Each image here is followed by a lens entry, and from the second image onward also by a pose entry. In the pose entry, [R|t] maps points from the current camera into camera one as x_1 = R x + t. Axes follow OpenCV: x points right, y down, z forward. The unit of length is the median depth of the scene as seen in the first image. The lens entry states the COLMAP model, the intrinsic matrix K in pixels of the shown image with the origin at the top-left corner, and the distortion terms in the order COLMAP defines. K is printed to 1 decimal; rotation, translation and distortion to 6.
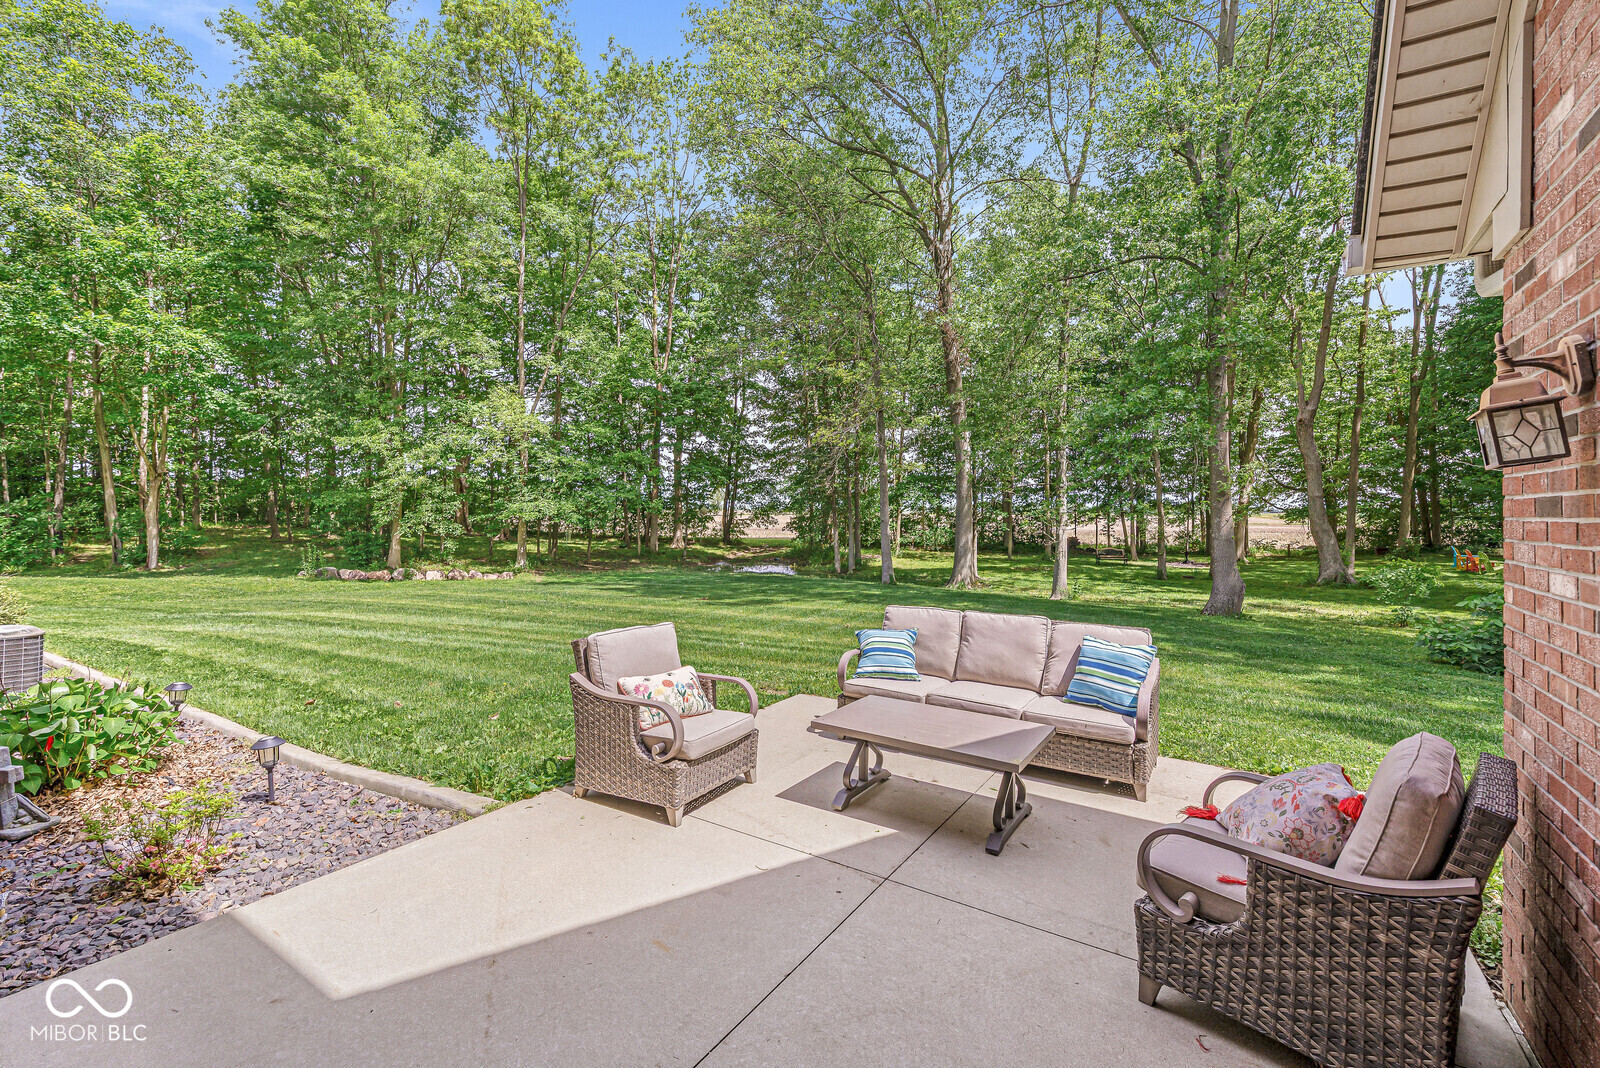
lens RADIAL K [[706.0, 0, 796.7], [0, 706.0, 505.3], [0, 0, 1]] dist [0.009956, -0.000054]
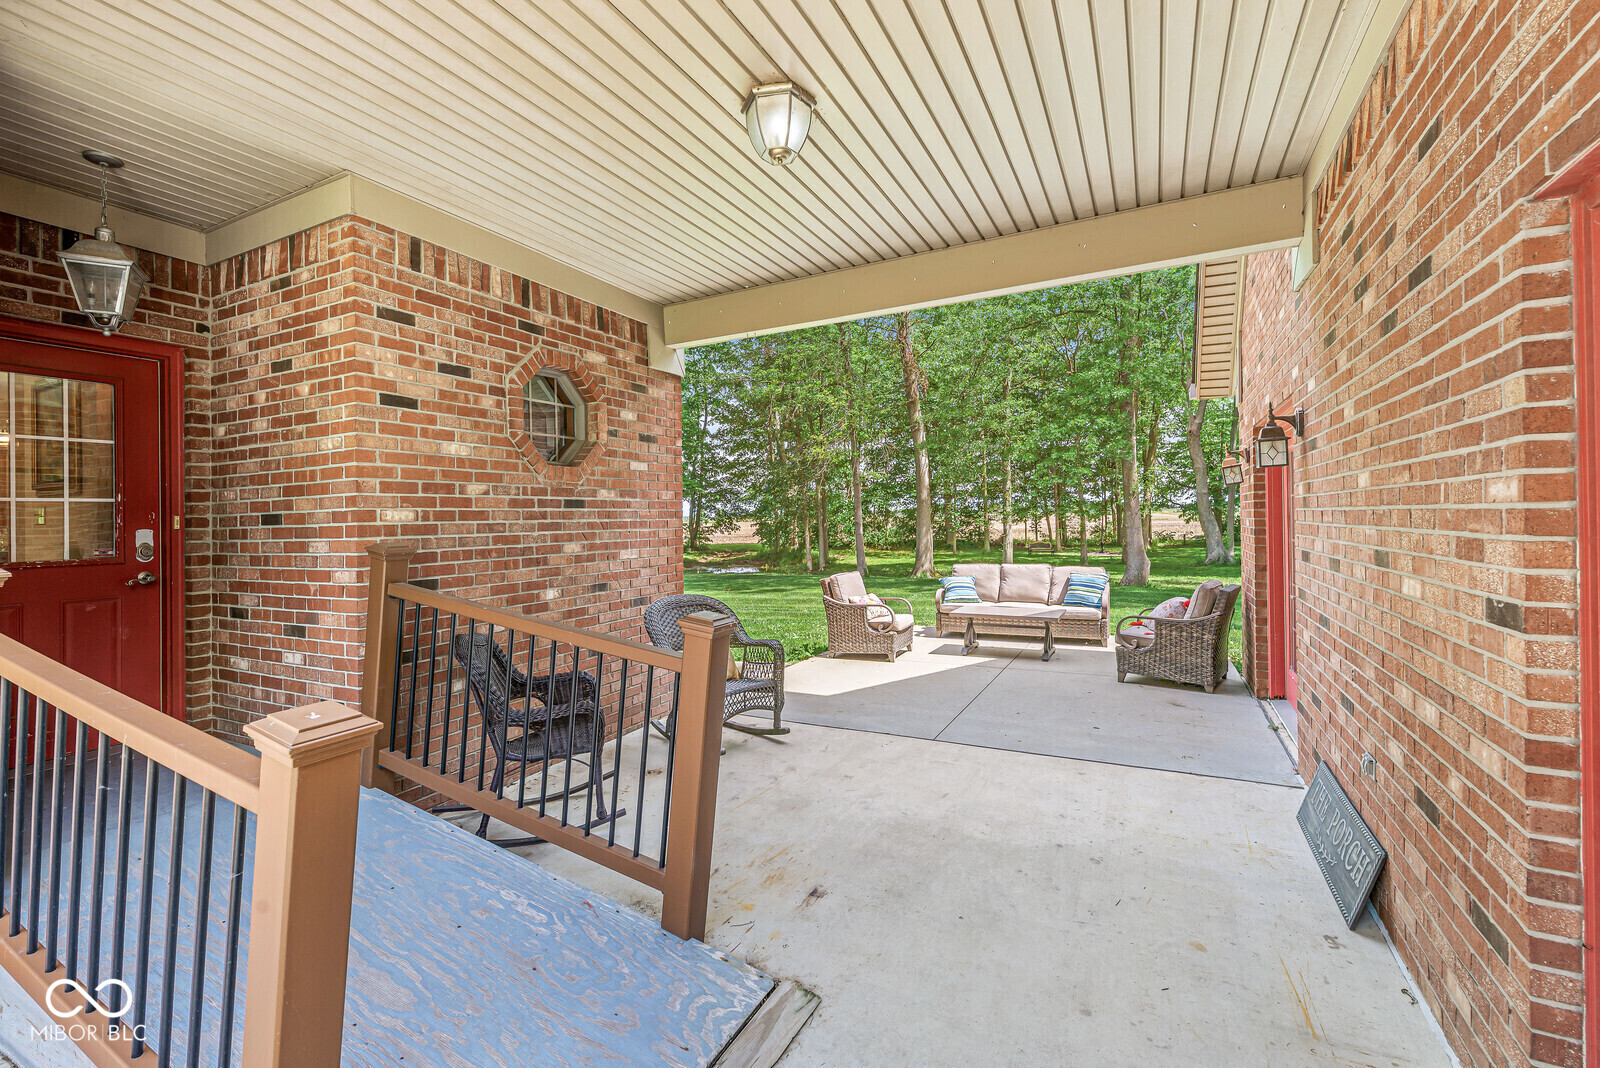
lens RADIAL K [[699.4, 0, 791.4], [0, 699.4, 520.5], [0, 0, 1]] dist [0.002431, -0.000017]
pose [[0.995418, -0.026264, 0.091938, -0.060390], [0.025236, 0.999606, 0.012323, 0.000803], [-0.092225, -0.009946, 0.995688, -0.094154]]
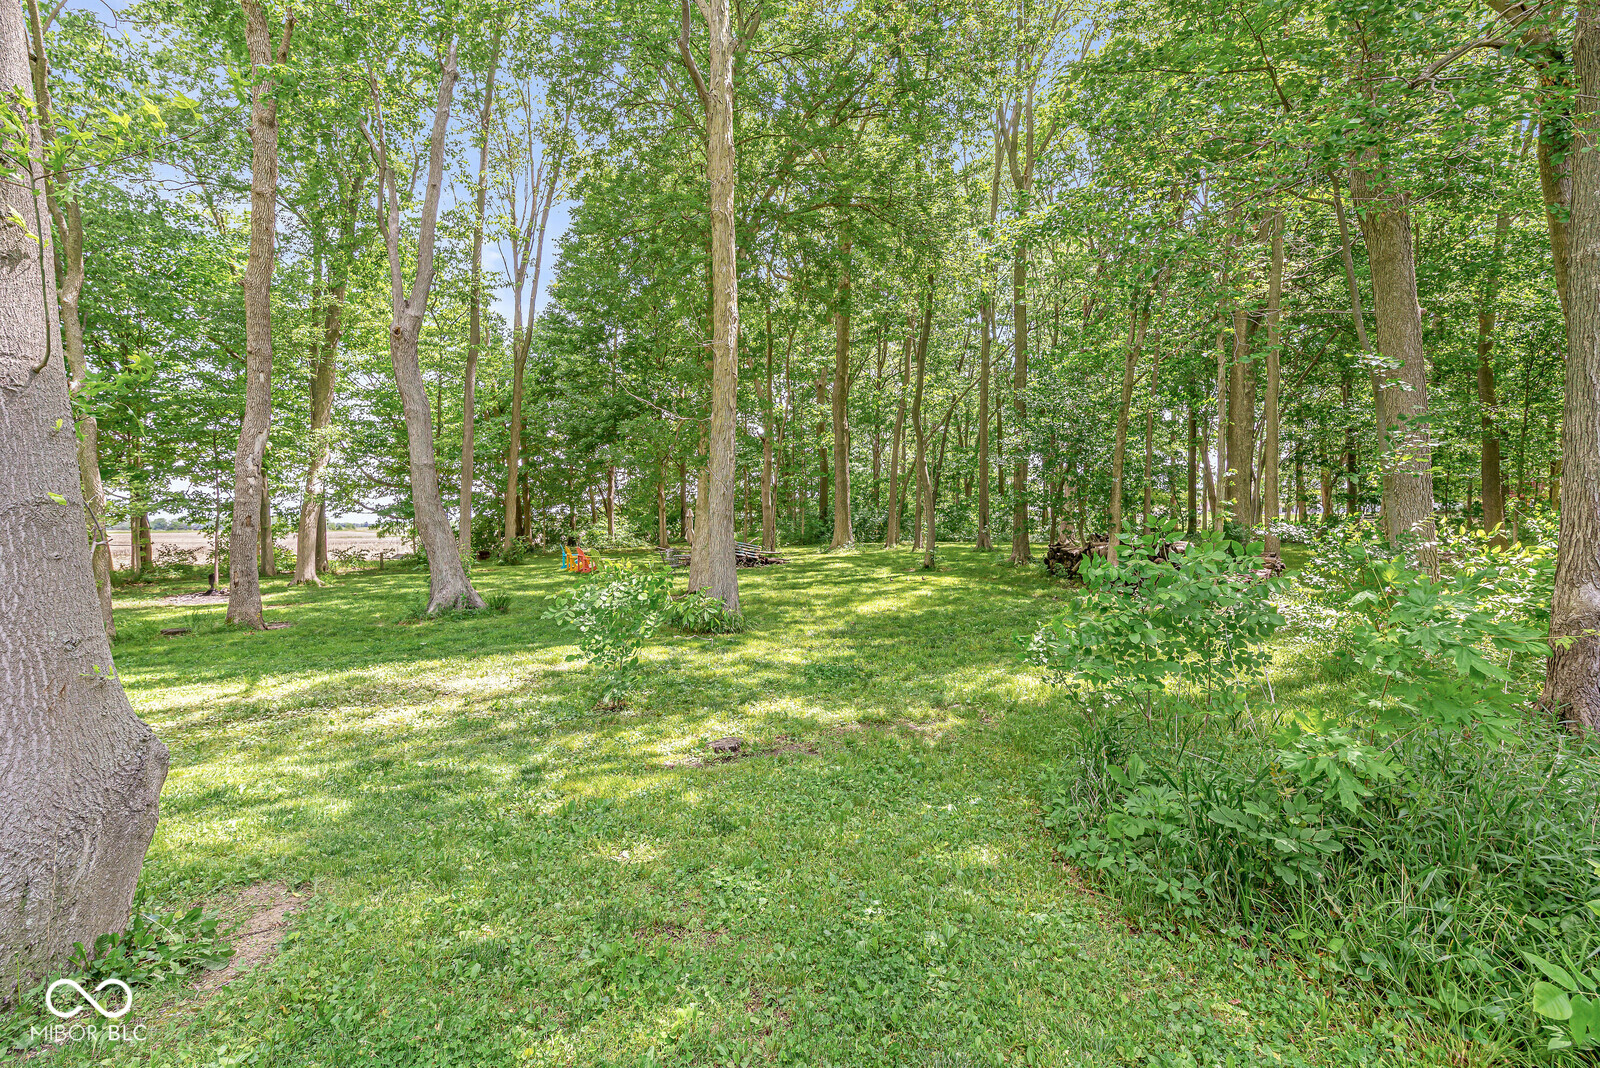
lens RADIAL K [[690.6, 0, 800.0], [0, 690.6, 534.0], [0, 0, 1]] dist [-0.000177, -0.000048]
pose [[0.408271, -0.020883, 0.912622, 0.222334], [0.001747, 0.999754, 0.022096, 0.020513], [-0.912859, -0.007427, 0.408207, 0.318817]]
